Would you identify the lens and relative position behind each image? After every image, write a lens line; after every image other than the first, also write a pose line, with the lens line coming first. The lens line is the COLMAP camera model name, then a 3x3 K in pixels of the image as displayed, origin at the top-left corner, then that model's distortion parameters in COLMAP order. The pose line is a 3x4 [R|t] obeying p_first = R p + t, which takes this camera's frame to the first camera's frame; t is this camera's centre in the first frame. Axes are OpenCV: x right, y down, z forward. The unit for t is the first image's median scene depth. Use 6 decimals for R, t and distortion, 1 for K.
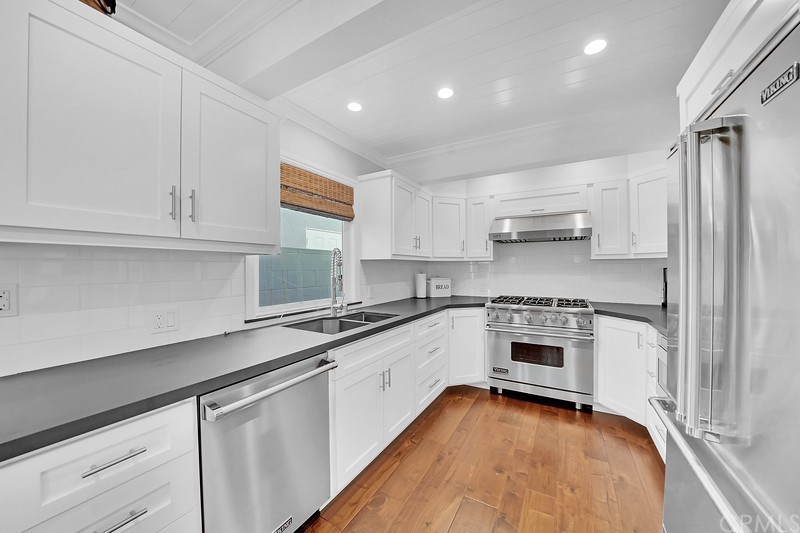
lens RADIAL K [[290.3, 0, 397.8], [0, 290.3, 267.2], [0, 0, 1]] dist [-0.014408, 0.000563]
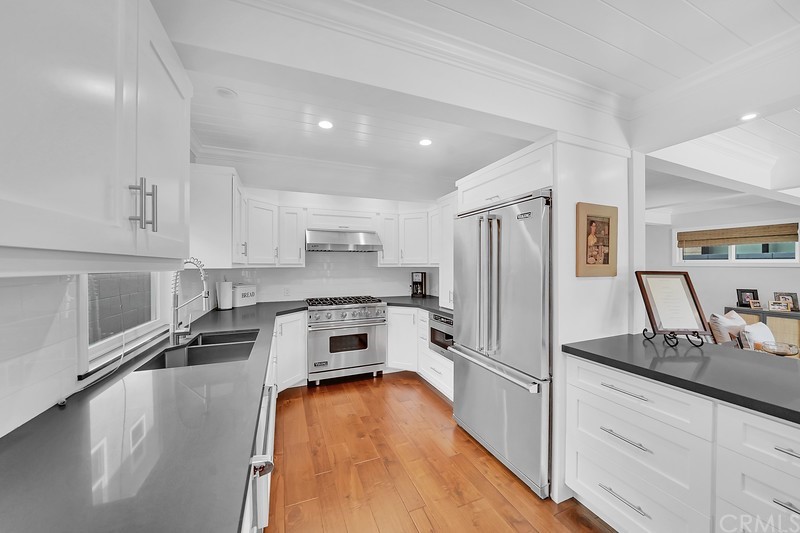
lens RADIAL K [[290.3, 0, 399.9], [0, 290.3, 265.9], [0, 0, 1]] dist [-0.014408, 0.000563]
pose [[0.614920, 0.000317, 0.788589, -0.368498], [0.001459, 0.999998, -0.001540, -0.030428], [-0.788588, 0.002098, 0.614918, 0.050586]]
